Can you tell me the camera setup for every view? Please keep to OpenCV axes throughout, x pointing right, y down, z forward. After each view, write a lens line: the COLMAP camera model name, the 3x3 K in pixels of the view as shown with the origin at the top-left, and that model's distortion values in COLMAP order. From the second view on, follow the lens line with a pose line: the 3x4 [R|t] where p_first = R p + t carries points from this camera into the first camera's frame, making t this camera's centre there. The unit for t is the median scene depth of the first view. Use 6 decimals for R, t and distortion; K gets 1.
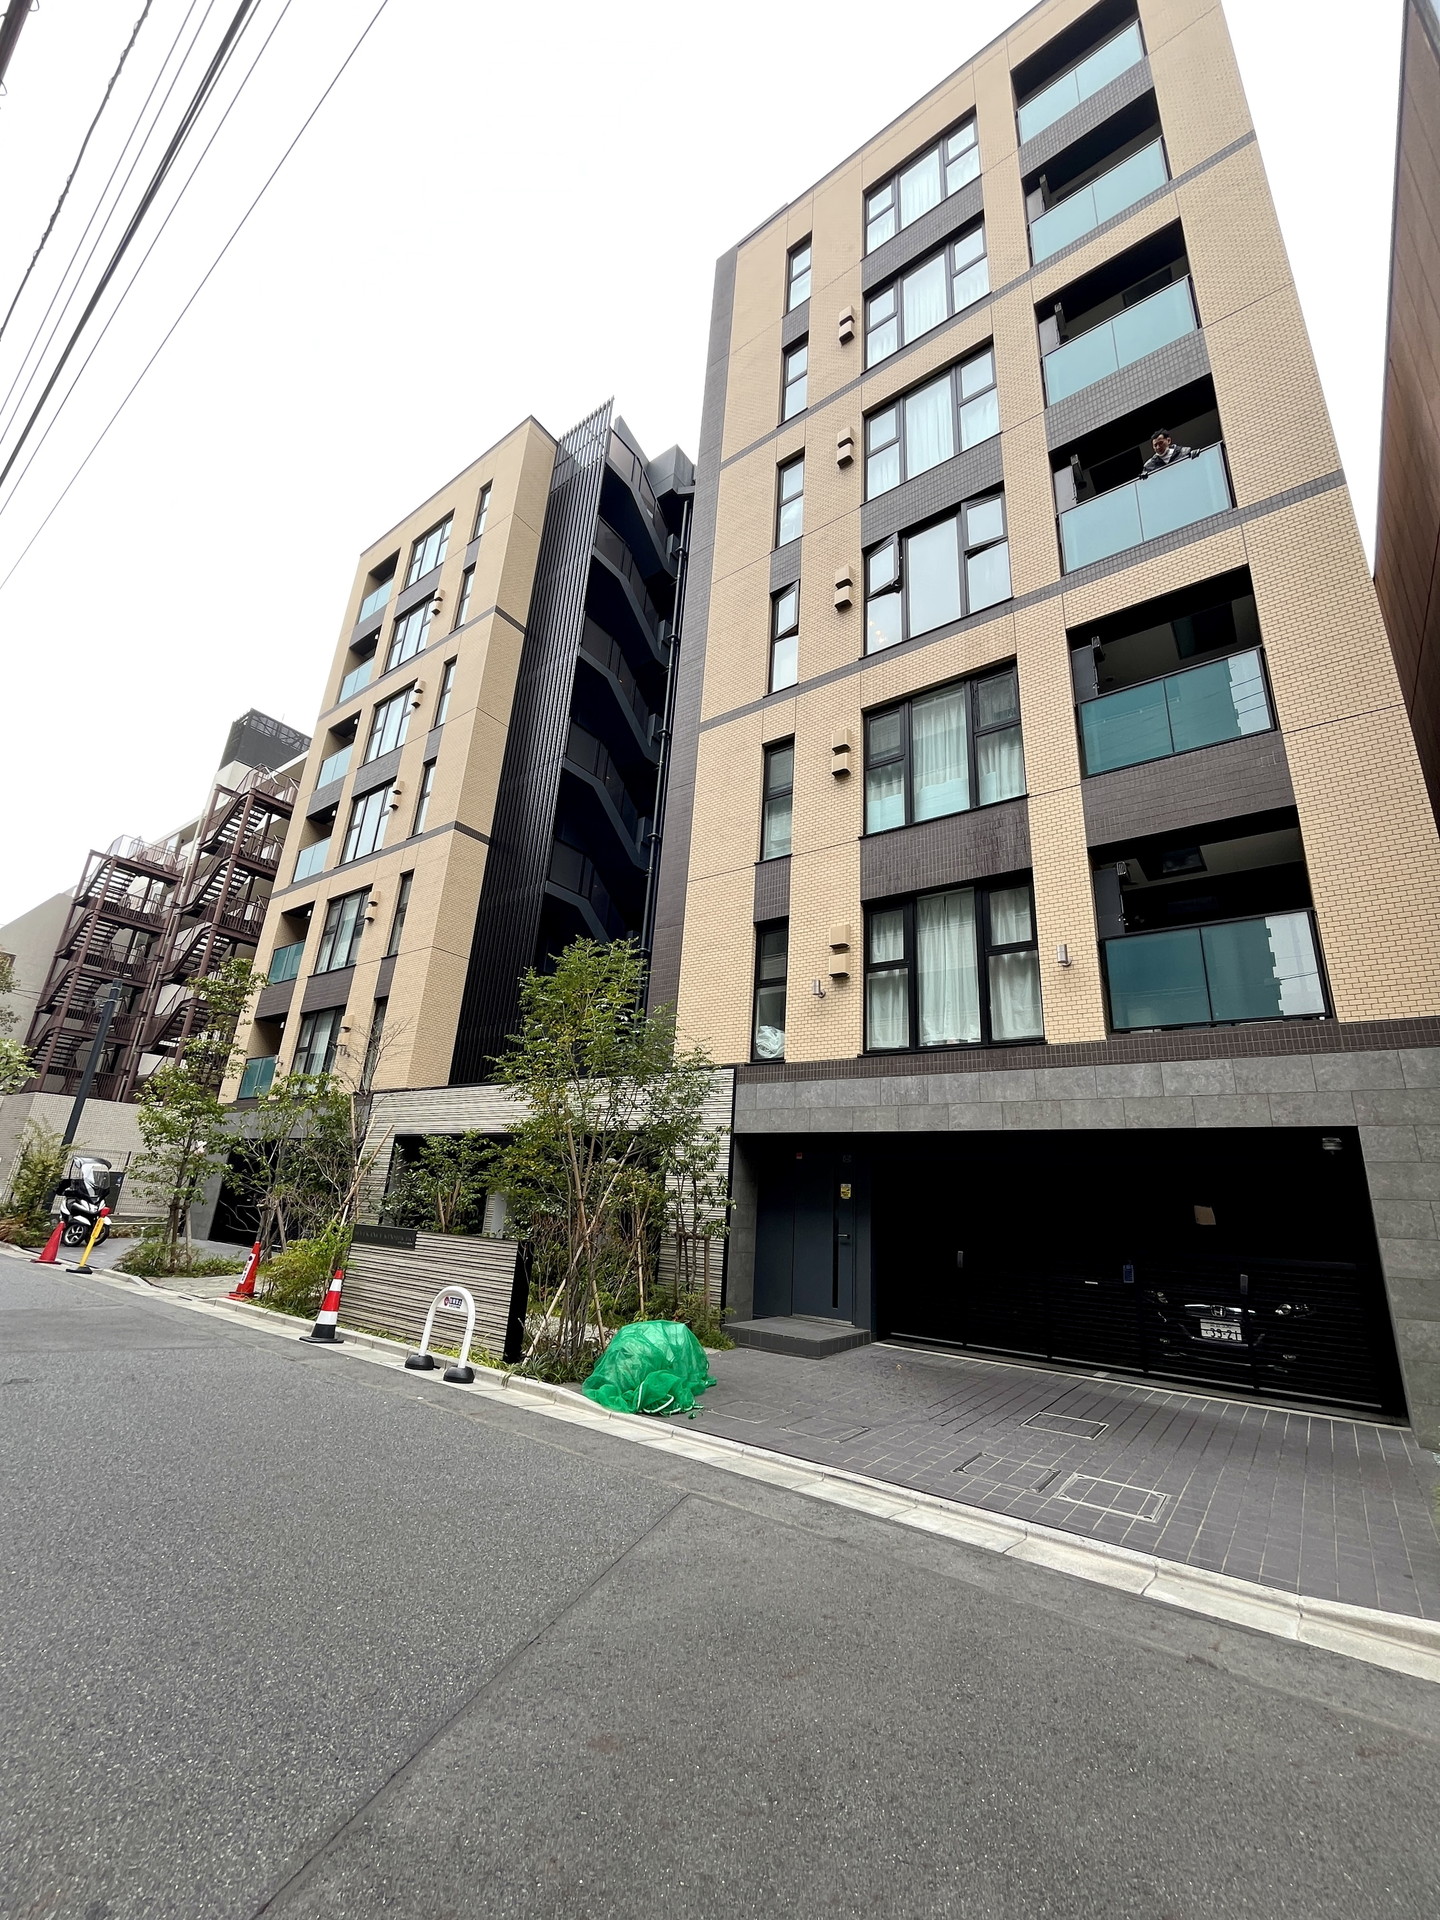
lens RADIAL K [[762.8, 0, 720.0], [0, 762.8, 960.0], [0, 0, 1]] dist [0.000493, 0.000001]
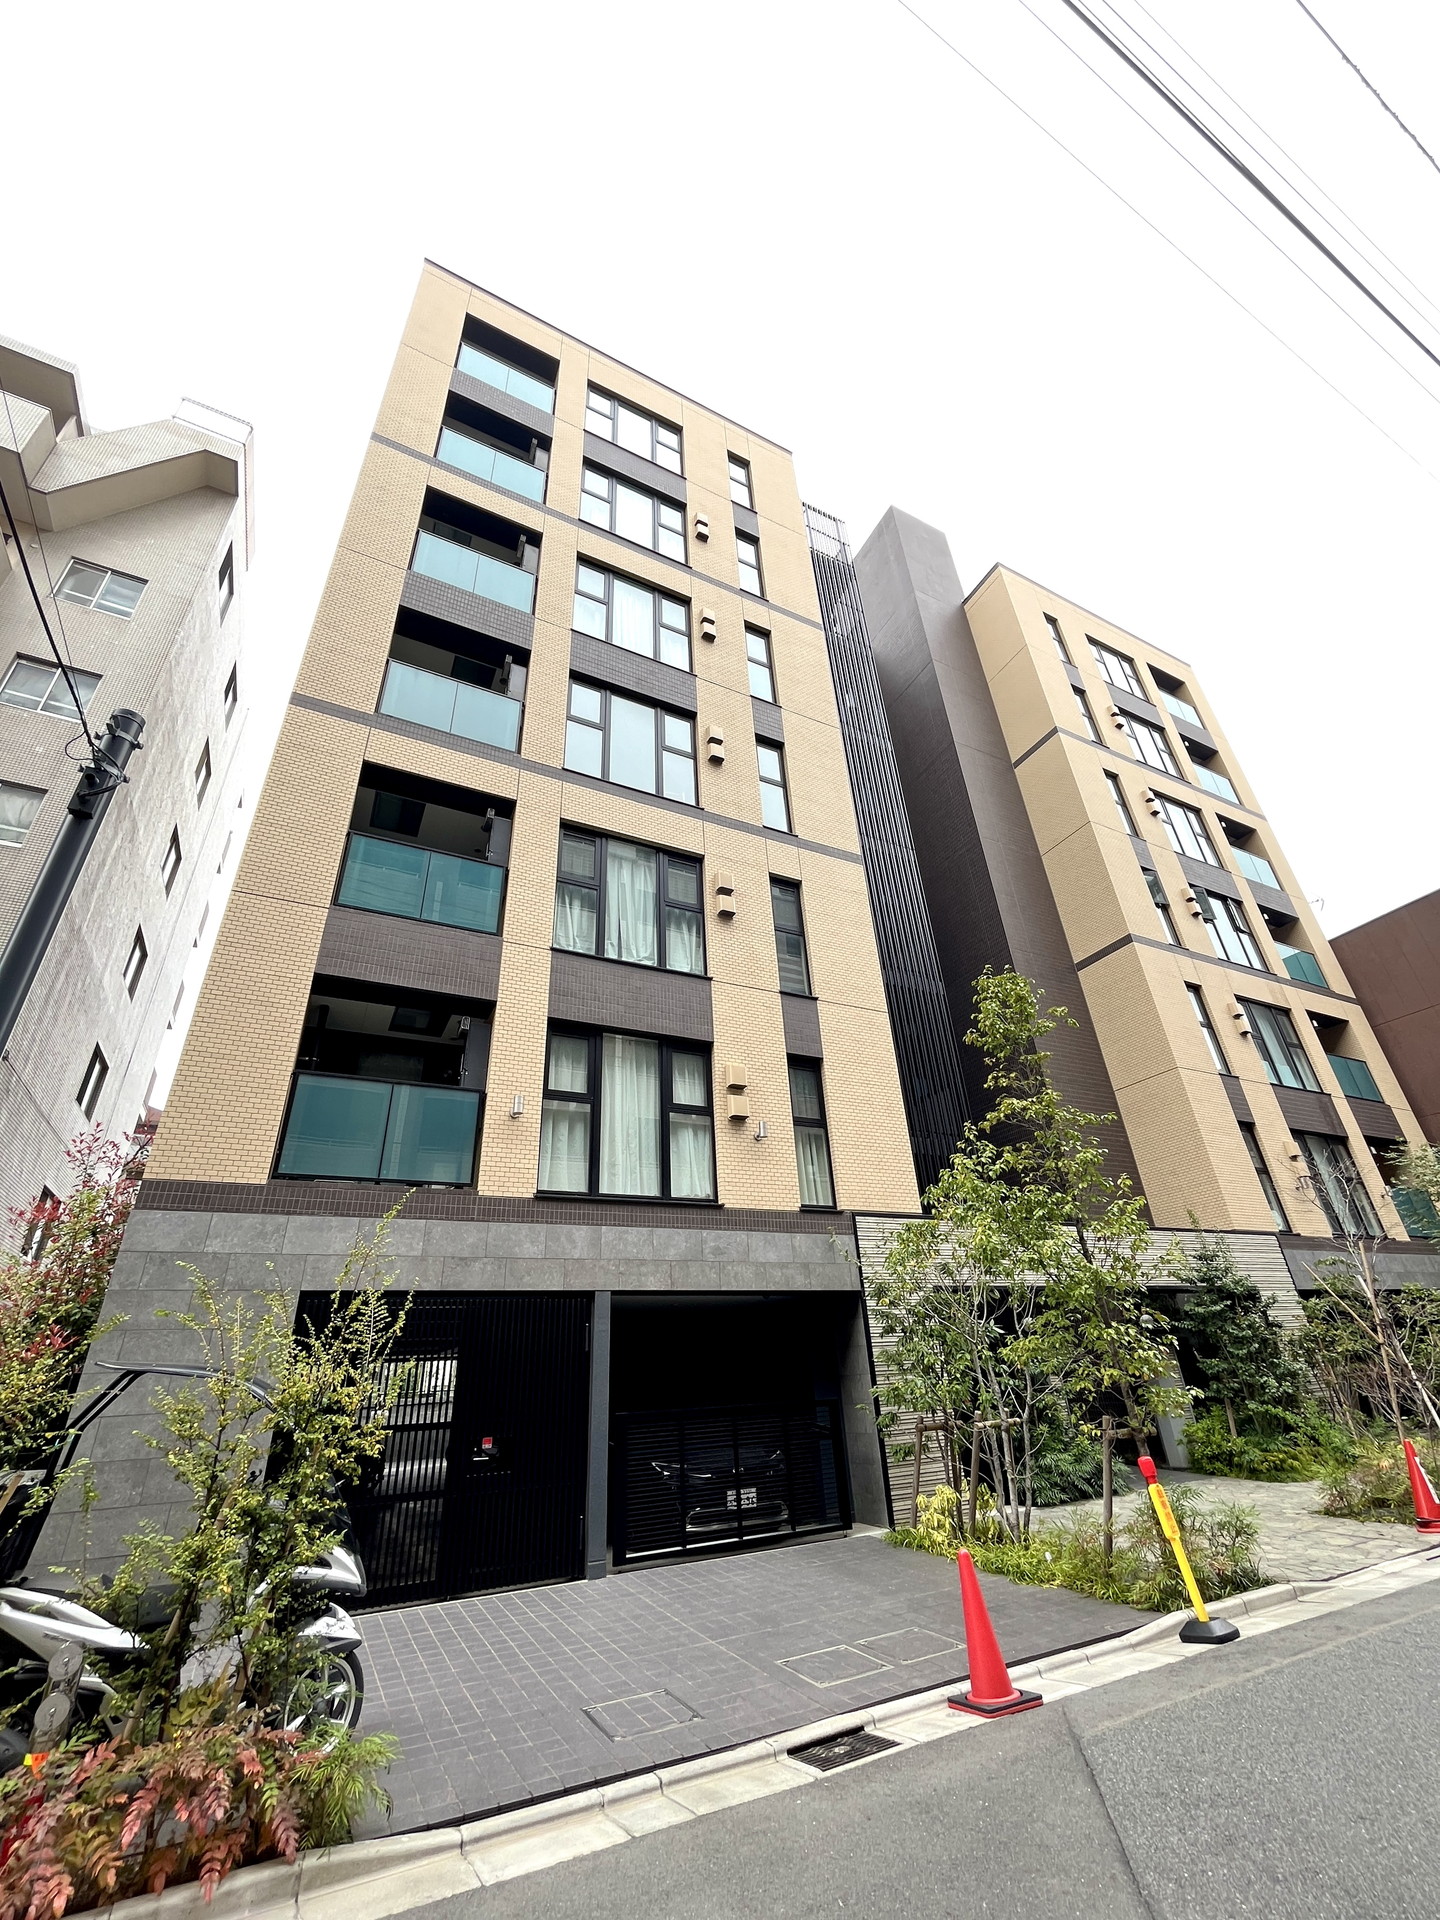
lens RADIAL K [[789.0, 0, 727.5], [0, 789.0, 932.1], [0, 0, 1]] dist [-0.000996, -0.000068]
pose [[0.432931, 0.378234, 0.818236, -0.567222], [-0.198862, 0.925423, -0.322563, 0.095373], [-0.879218, -0.023068, 0.475861, 0.403467]]
